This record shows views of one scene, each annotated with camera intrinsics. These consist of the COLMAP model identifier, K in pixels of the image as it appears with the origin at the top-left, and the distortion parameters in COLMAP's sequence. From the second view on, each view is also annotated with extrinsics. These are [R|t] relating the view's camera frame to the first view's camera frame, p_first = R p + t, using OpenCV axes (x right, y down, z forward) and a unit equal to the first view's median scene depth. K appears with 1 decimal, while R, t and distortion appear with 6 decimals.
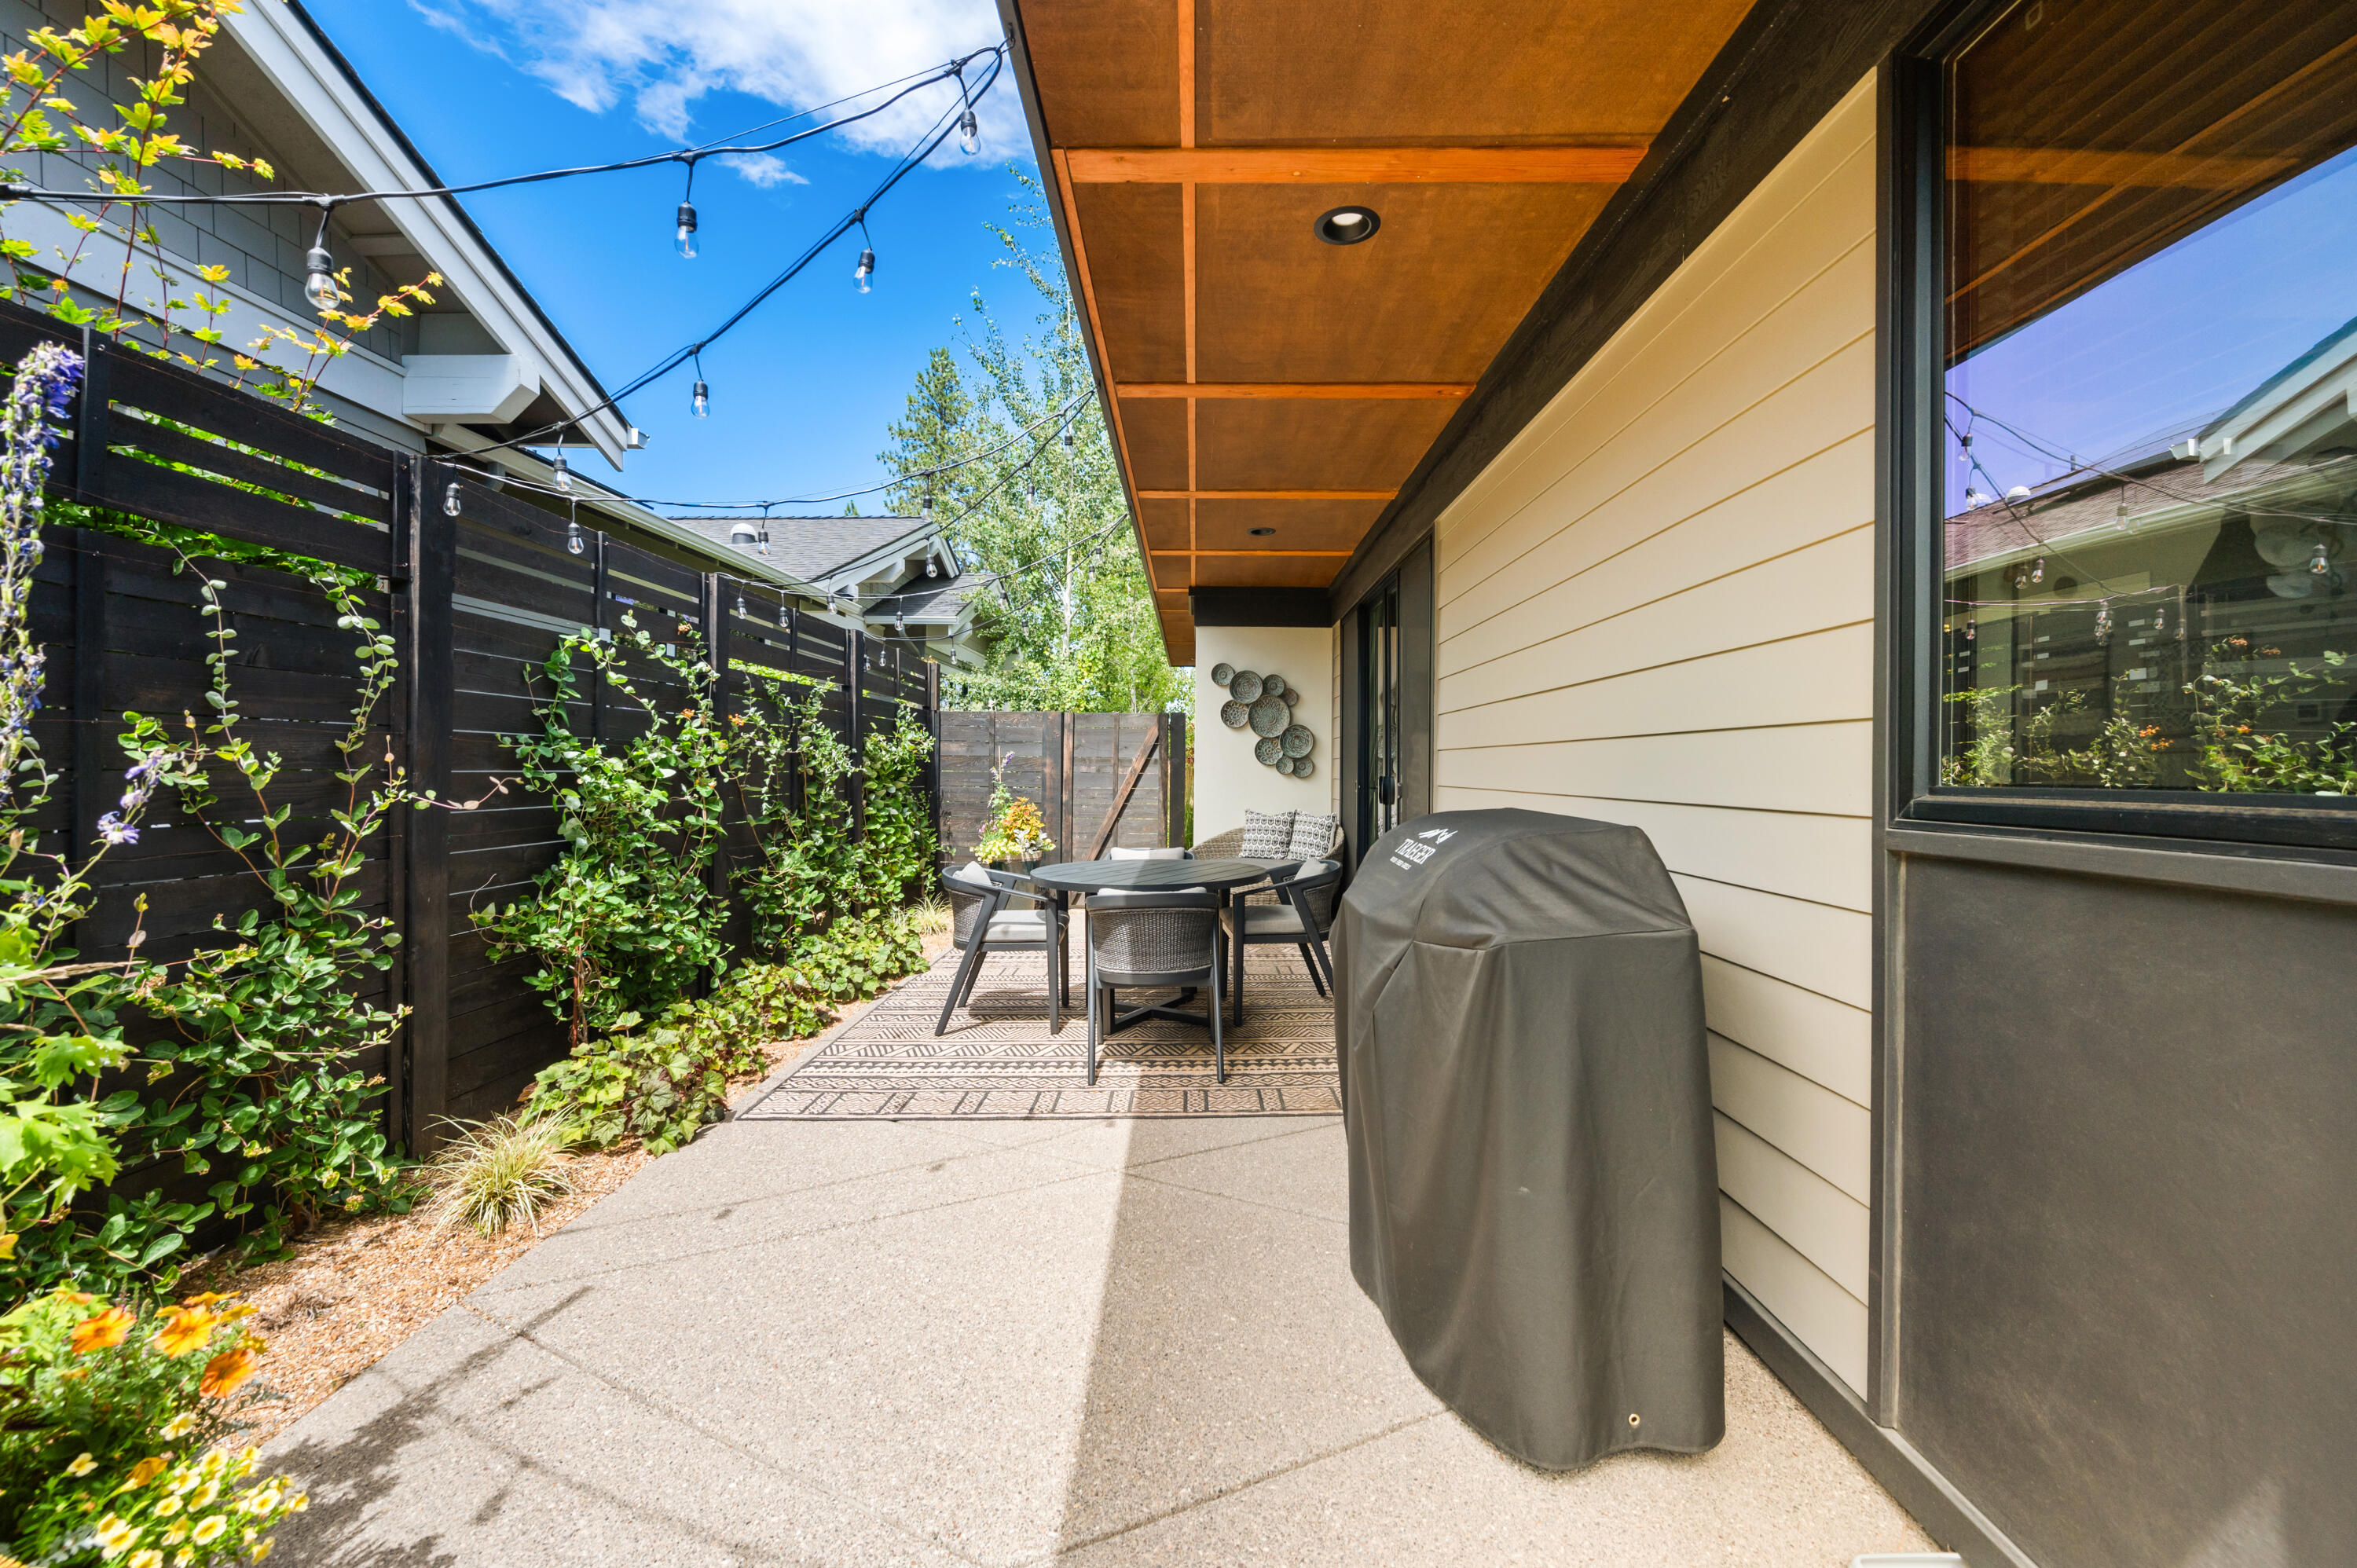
lens RADIAL K [[928.6, 0, 1187.2], [0, 928.6, 763.8], [0, 0, 1]] dist [0.000902, -0.000143]
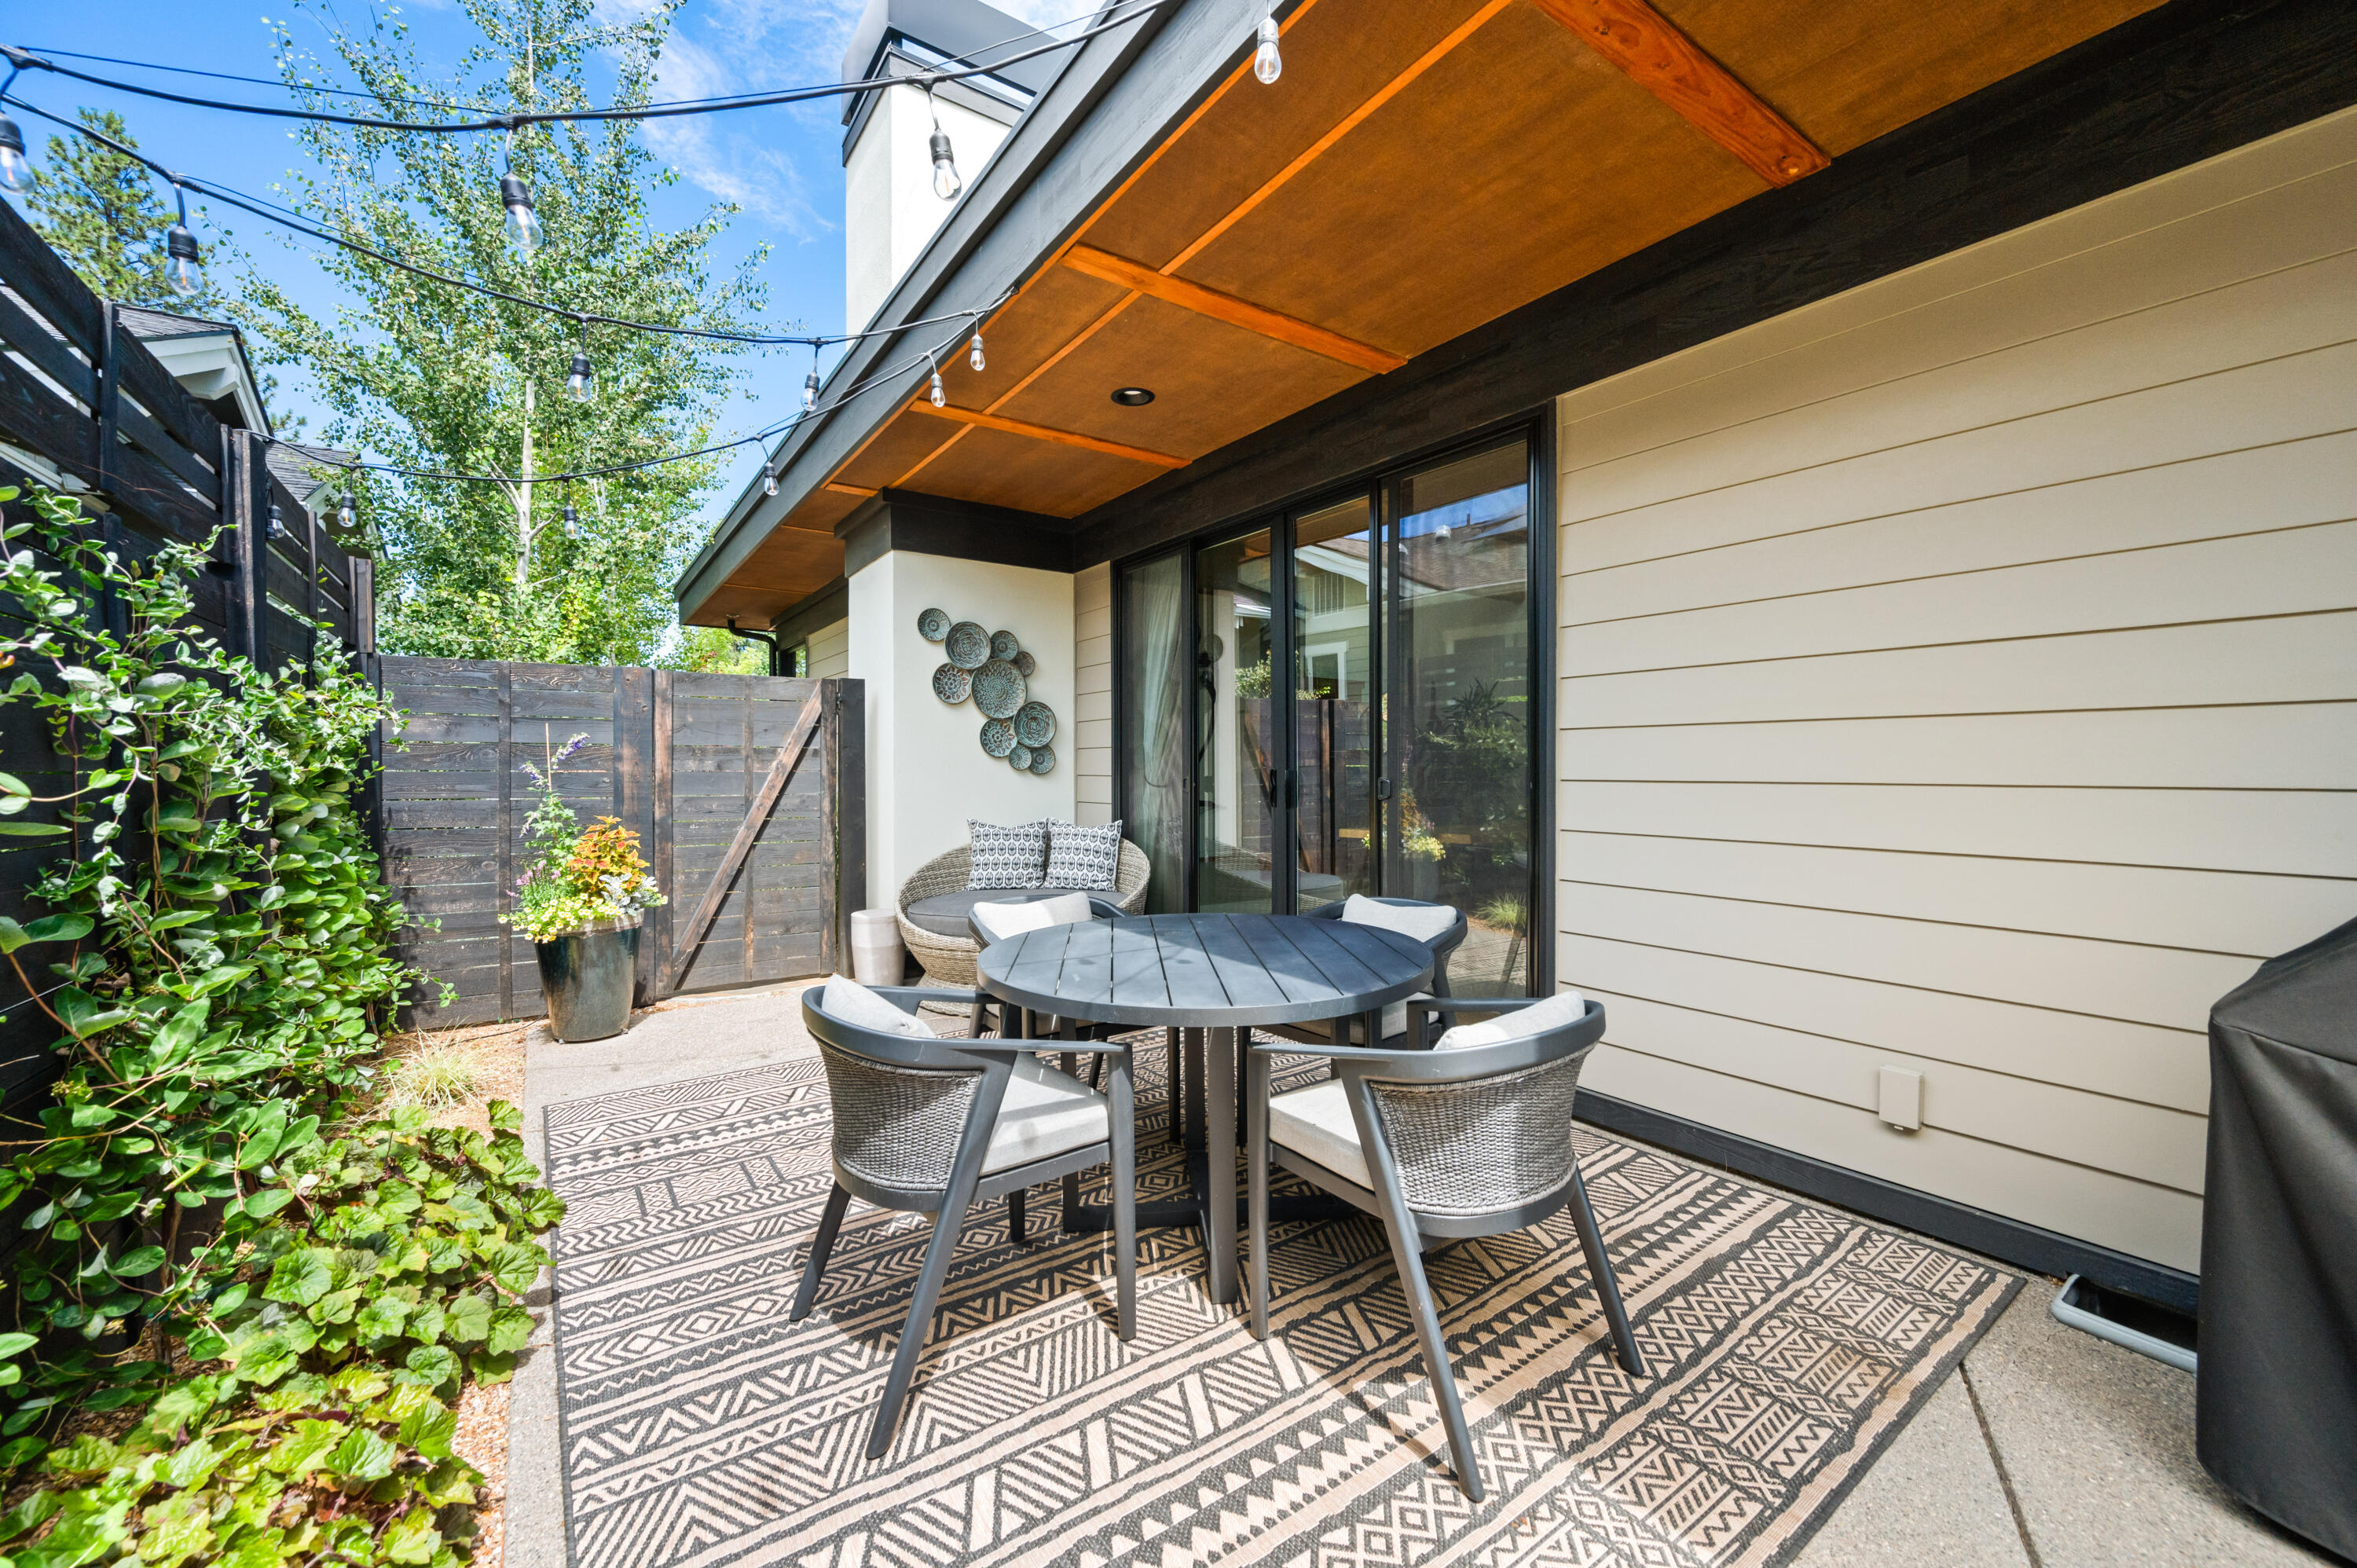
lens RADIAL K [[928.6, 0, 1182.2], [0, 928.6, 781.0], [0, 0, 1]] dist [0.000902, -0.000143]
pose [[0.821462, -0.018687, 0.569957, -0.206527], [0.006663, 0.999709, 0.023174, 0.004062], [-0.570224, -0.015239, 0.821348, 0.337996]]
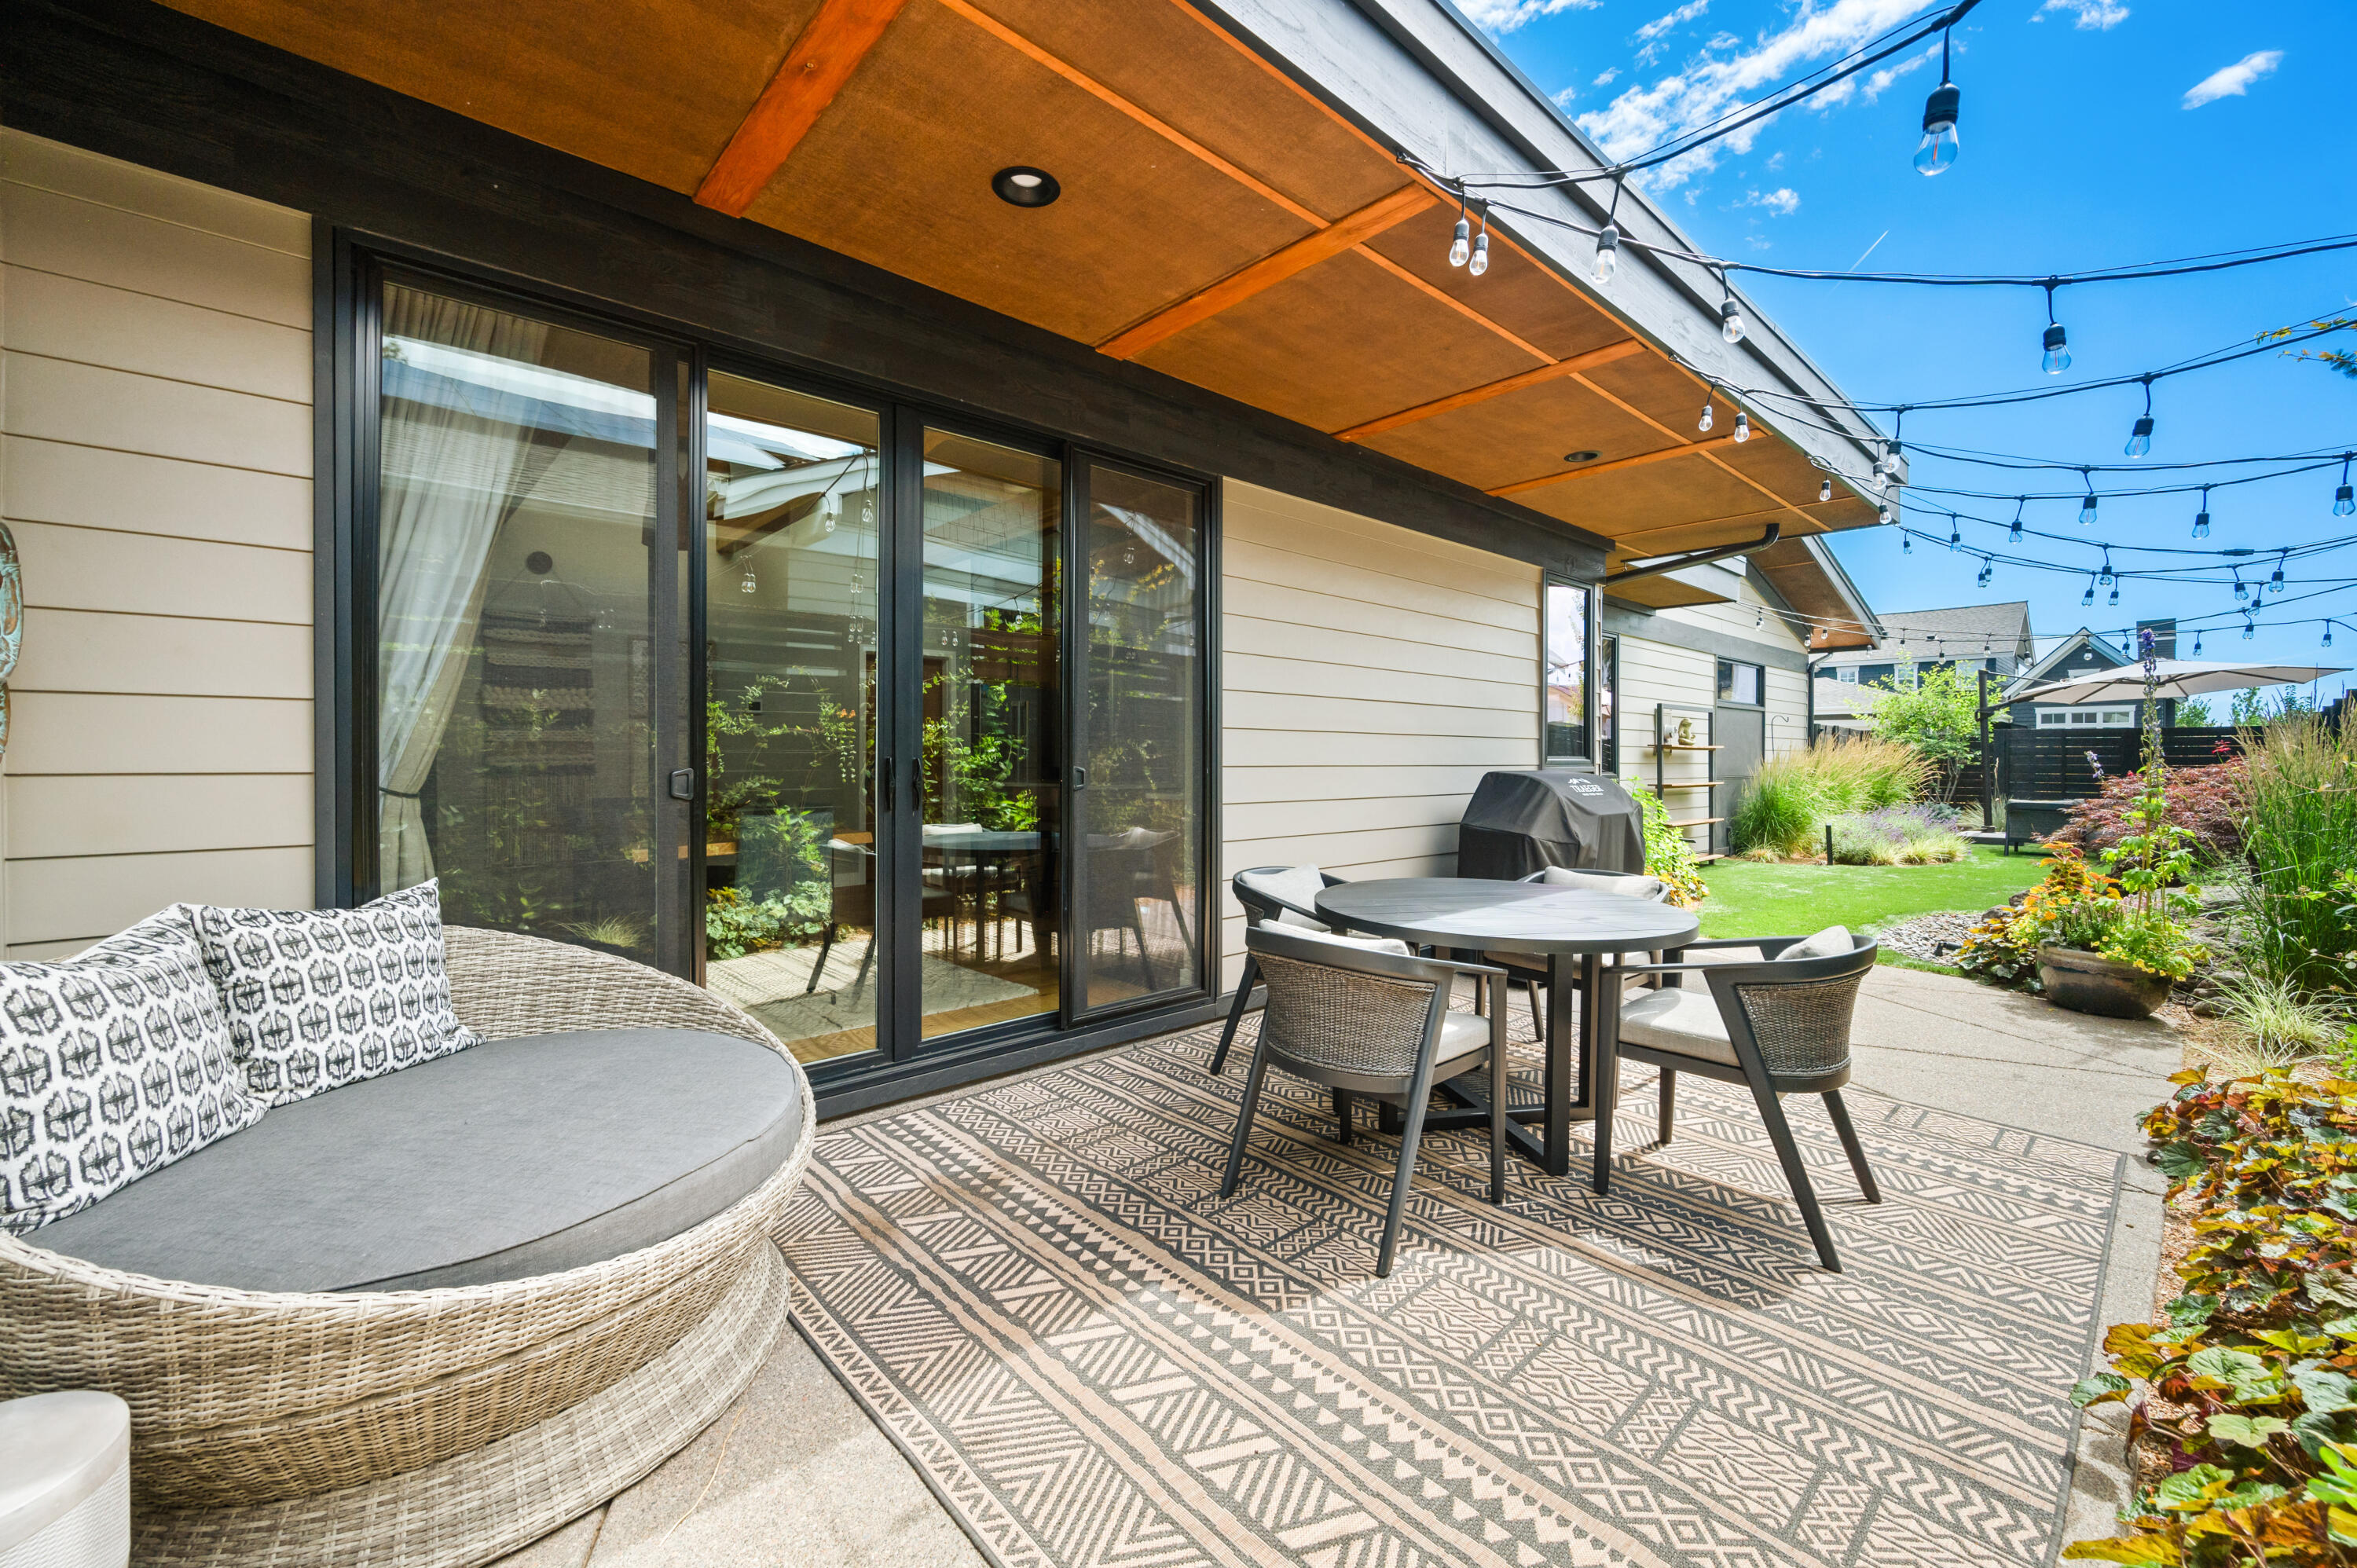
lens RADIAL K [[928.6, 0, 1195.8], [0, 928.6, 782.8], [0, 0, 1]] dist [0.000902, -0.000143]
pose [[-0.674135, -0.025831, 0.738157, -0.232616], [-0.011111, 0.999630, 0.024833, 0.013185], [-0.738525, 0.008539, -0.674172, 0.970453]]
